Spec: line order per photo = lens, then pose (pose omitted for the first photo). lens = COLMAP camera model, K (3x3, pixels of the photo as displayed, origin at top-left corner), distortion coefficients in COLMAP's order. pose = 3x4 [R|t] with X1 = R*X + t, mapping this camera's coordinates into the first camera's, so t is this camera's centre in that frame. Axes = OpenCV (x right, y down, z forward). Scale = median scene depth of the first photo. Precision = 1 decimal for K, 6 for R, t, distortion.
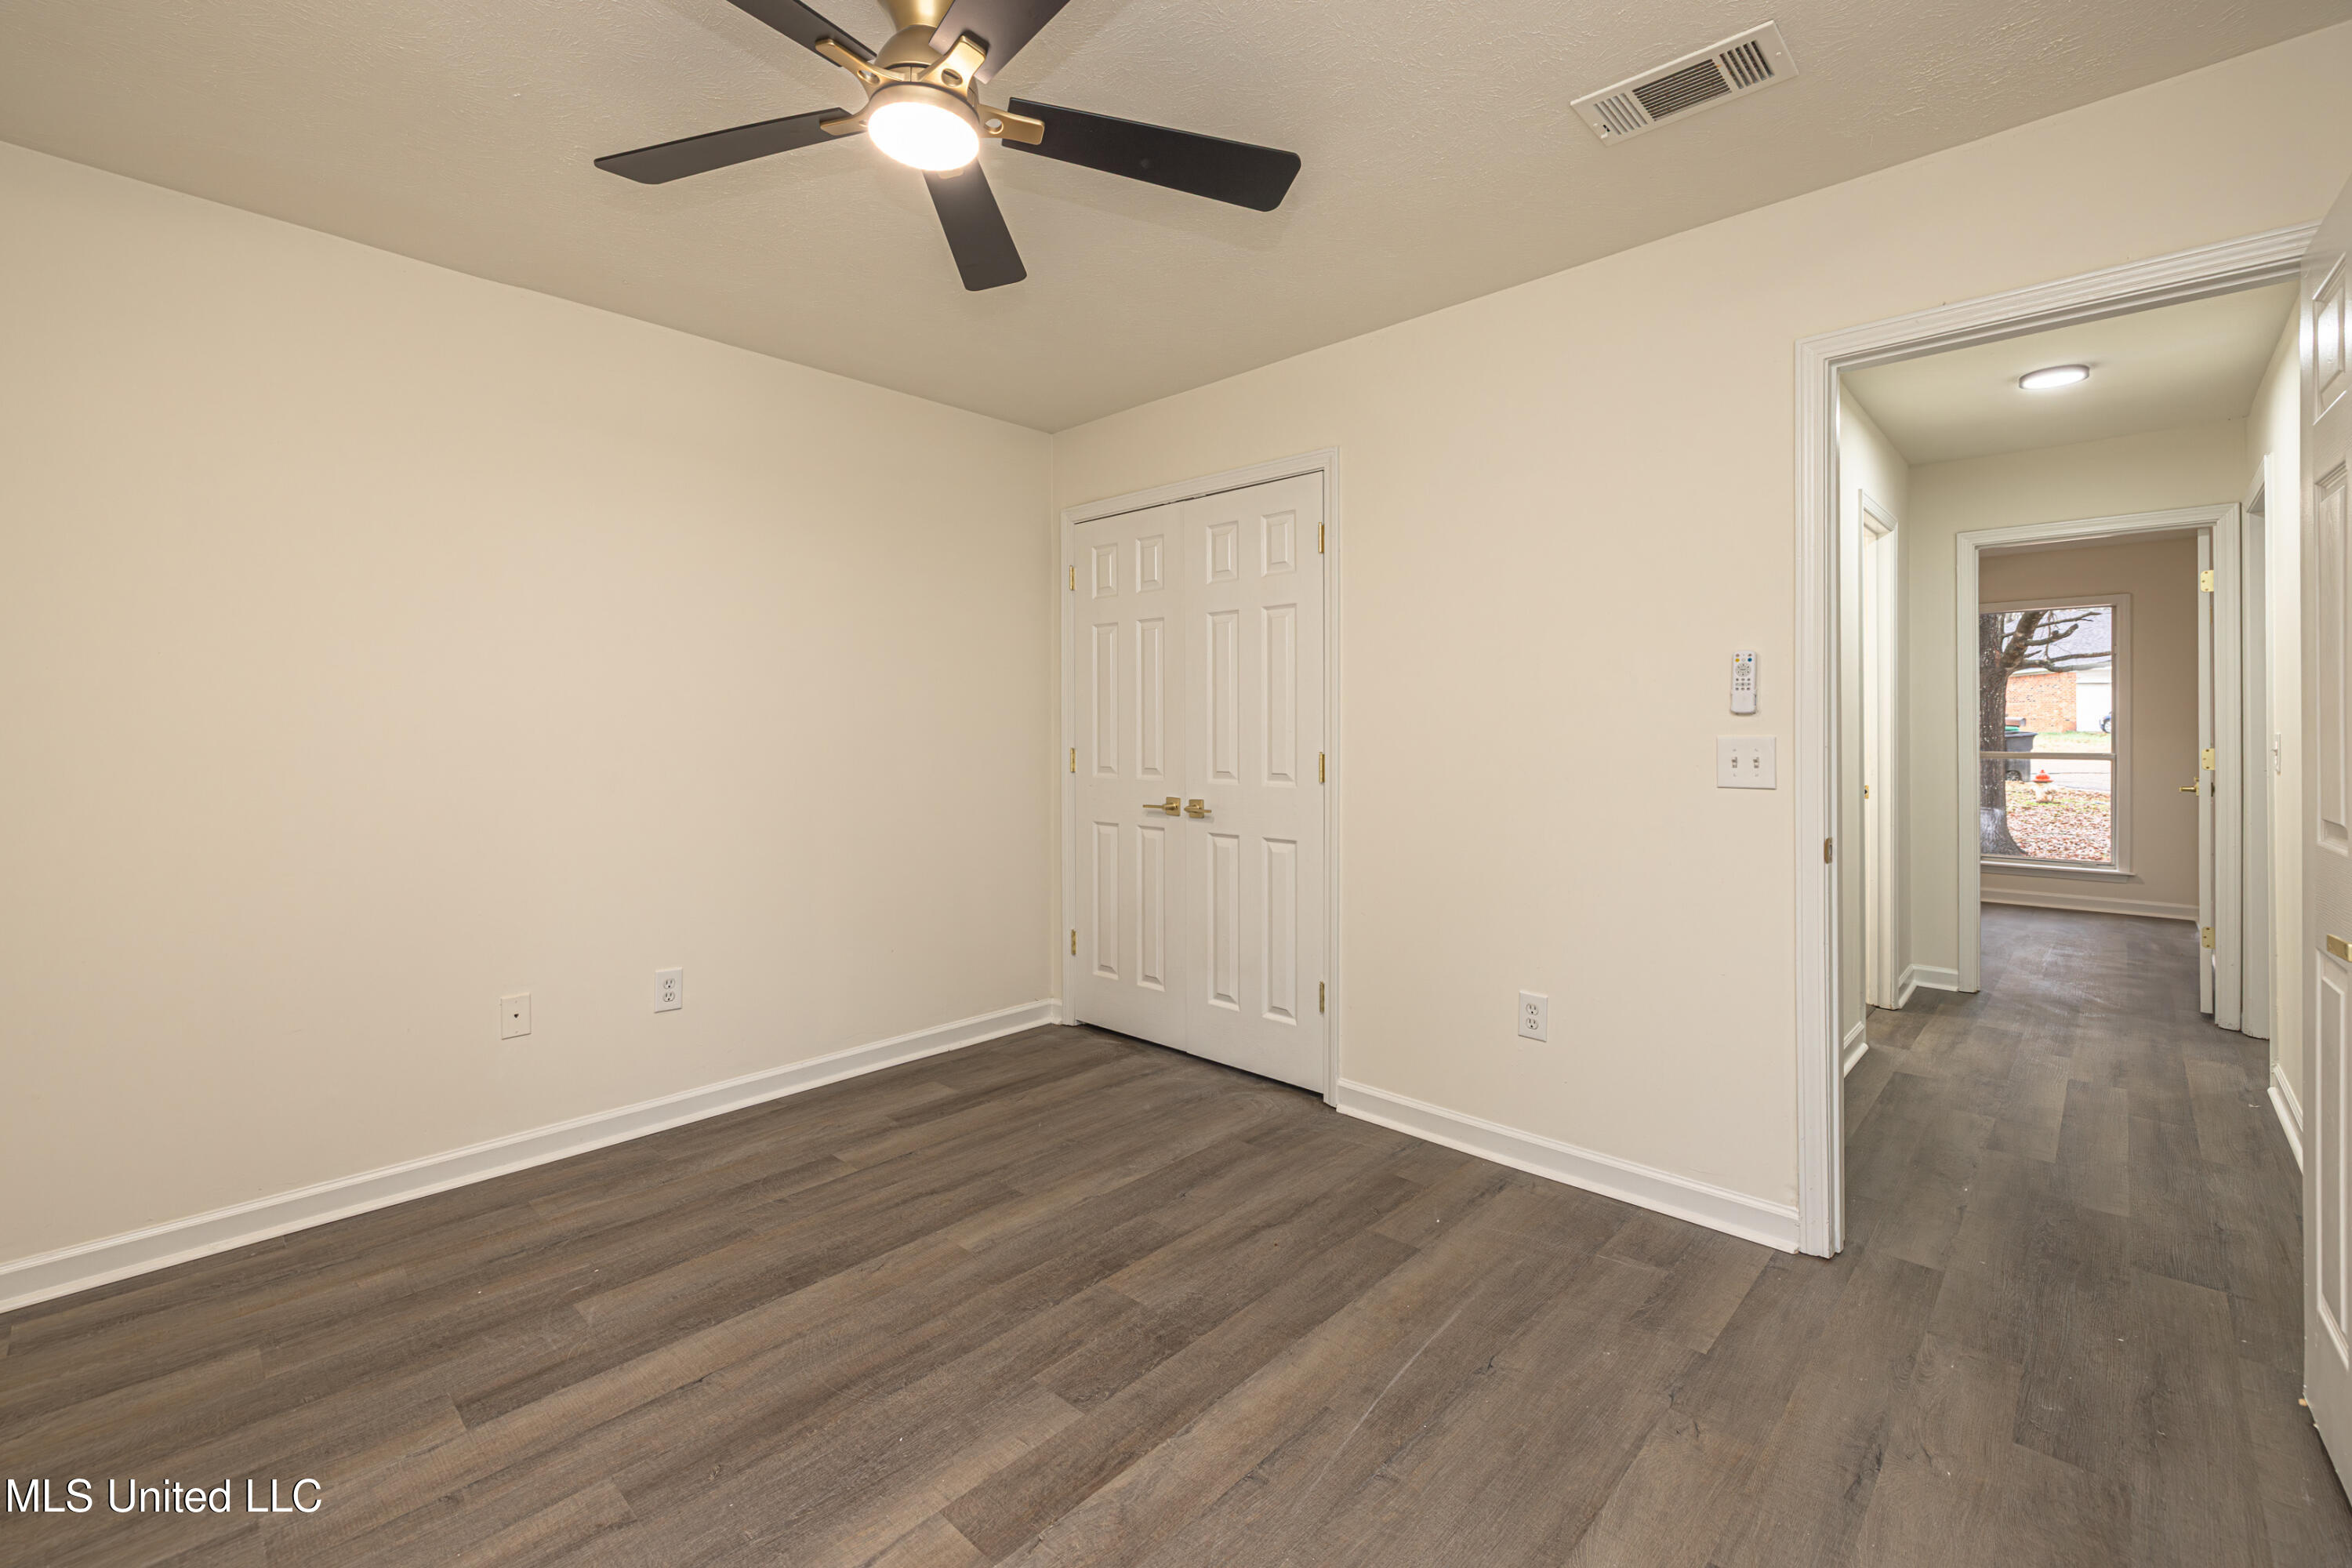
lens RADIAL K [[998.7, 0, 1163.2], [0, 998.7, 734.9], [0, 0, 1]] dist [-0.000484, -0.000007]
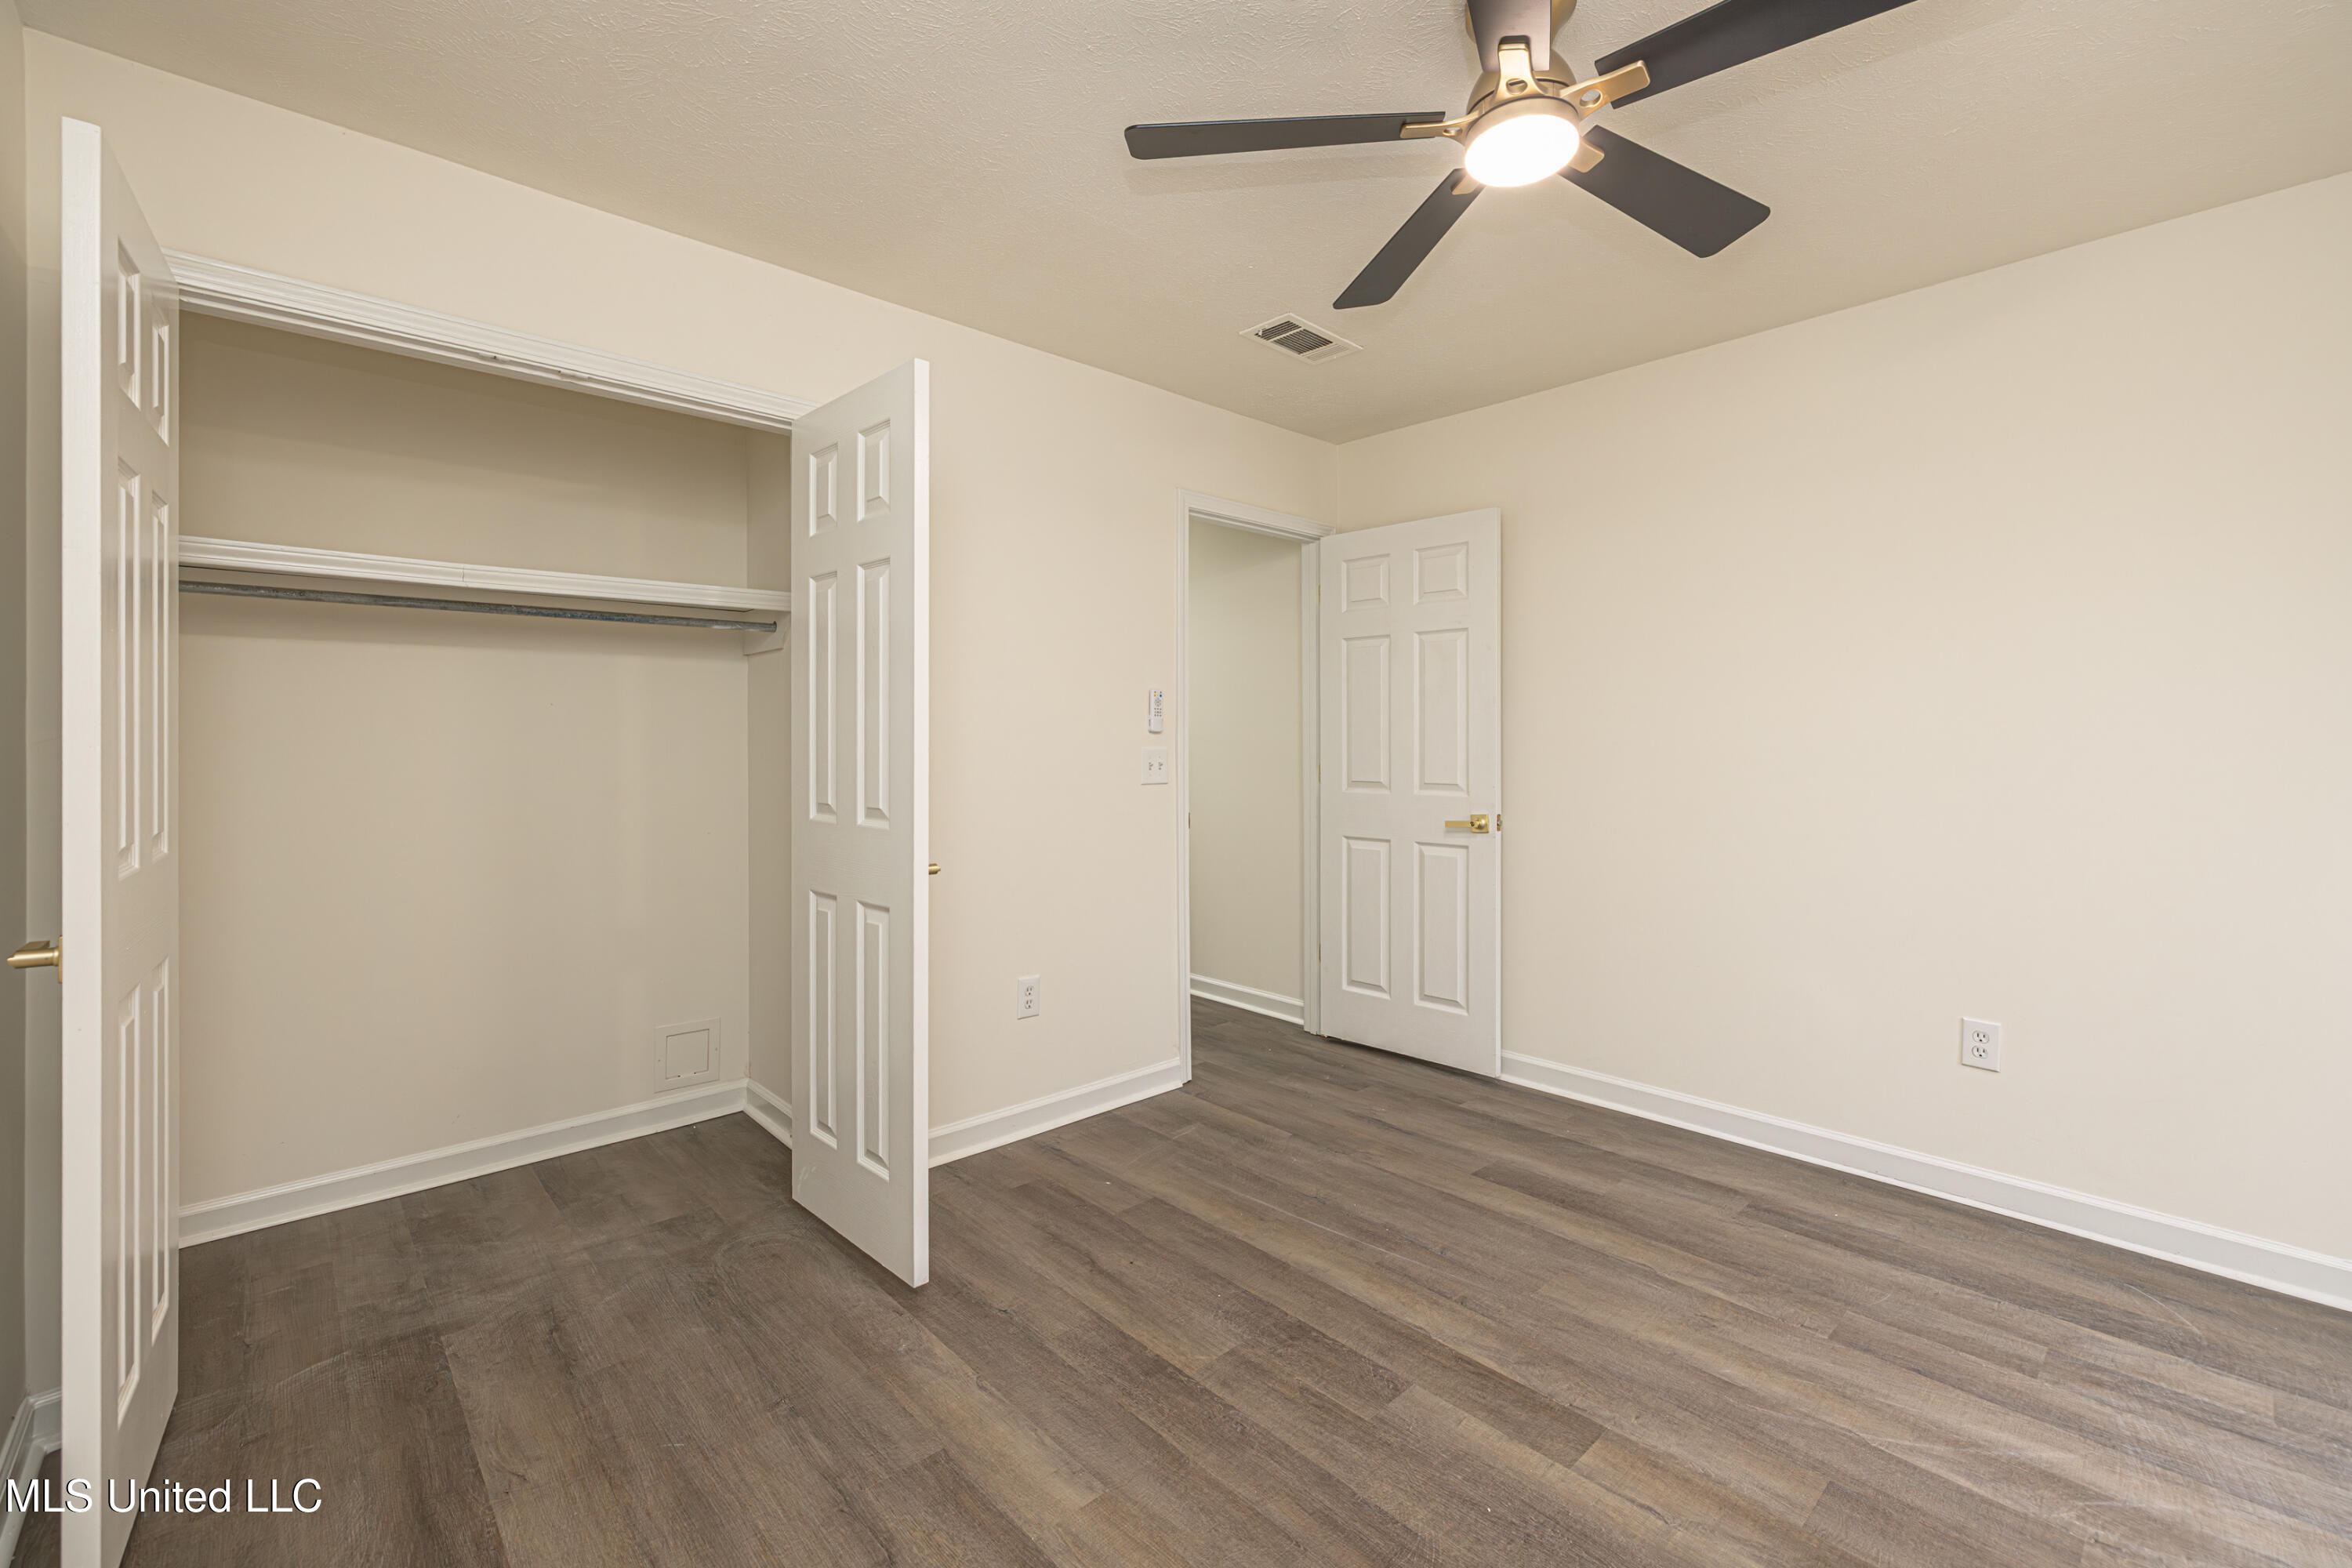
lens RADIAL K [[998.7, 0, 1163.2], [0, 998.7, 734.9], [0, 0, 1]] dist [-0.000484, -0.000007]
pose [[0.068214, 0.007325, 0.997644, -0.991296], [0.006006, 0.999952, -0.007753, -0.010293], [-0.997653, 0.006521, 0.068167, 1.004797]]
